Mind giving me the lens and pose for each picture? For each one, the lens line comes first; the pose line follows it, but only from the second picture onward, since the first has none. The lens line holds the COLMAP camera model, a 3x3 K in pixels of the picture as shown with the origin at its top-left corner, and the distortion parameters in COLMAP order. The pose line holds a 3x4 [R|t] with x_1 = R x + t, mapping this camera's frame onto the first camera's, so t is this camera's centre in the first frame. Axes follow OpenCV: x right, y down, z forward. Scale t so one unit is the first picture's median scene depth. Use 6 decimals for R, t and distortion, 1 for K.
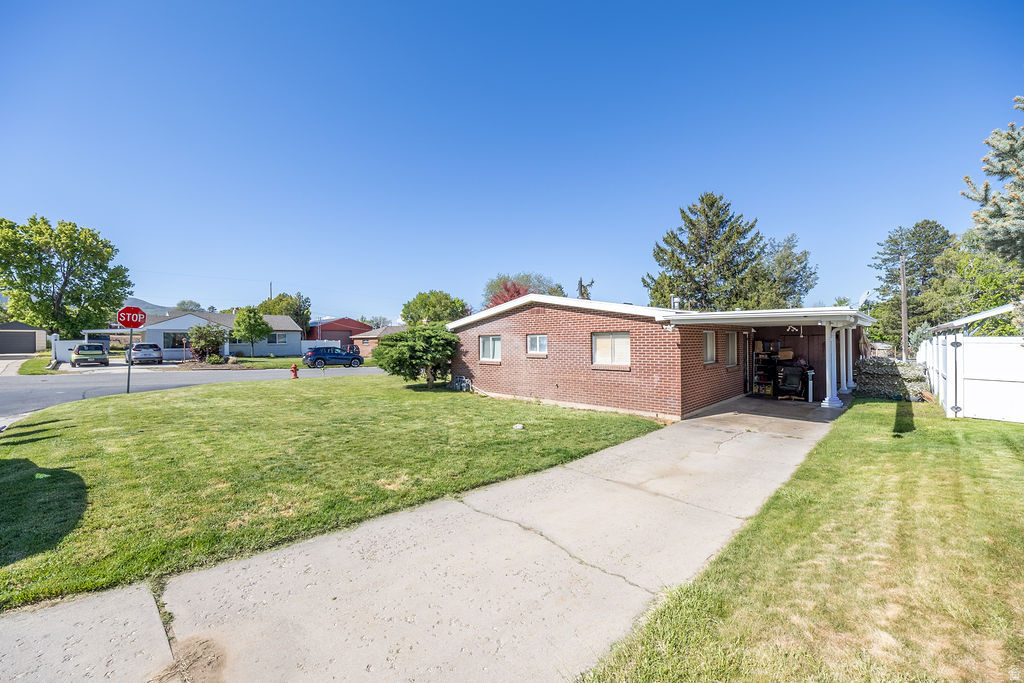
lens RADIAL K [[409.8, 0, 511.7], [0, 409.8, 339.5], [0, 0, 1]] dist [-0.002546, -0.000107]
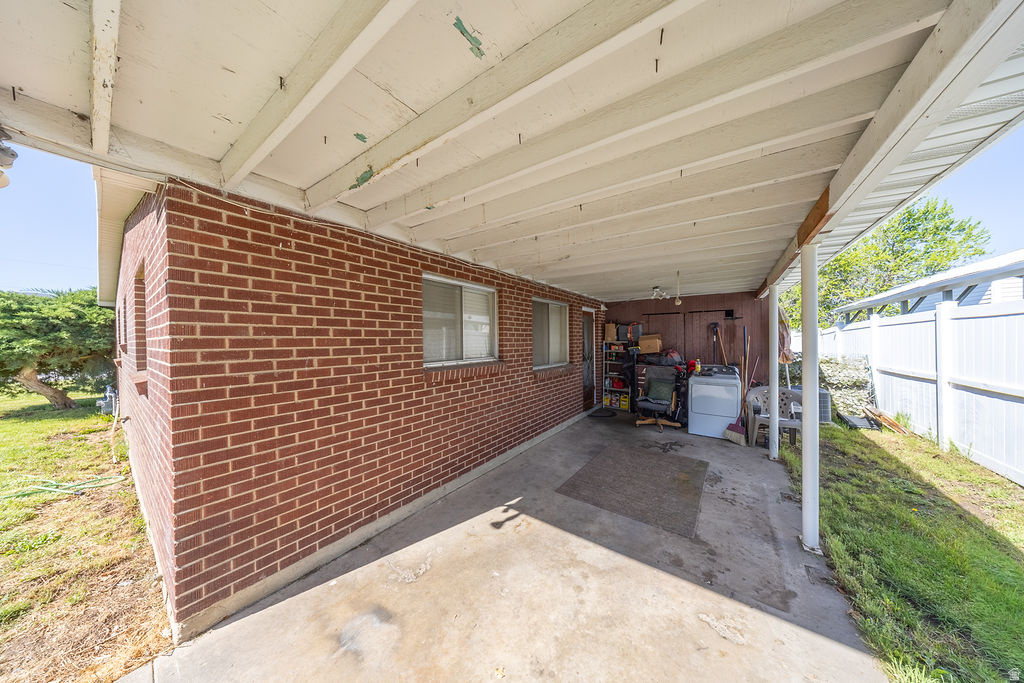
lens RADIAL K [[297.2, 0, 512.5], [0, 297.2, 340.8], [0, 0, 1]] dist [-0.000377, -0.000046]
pose [[0.990678, -0.000582, 0.136223, 0.411900], [-0.000294, 0.999979, 0.006414, 0.028012], [-0.136223, -0.006394, 0.990657, 0.598071]]
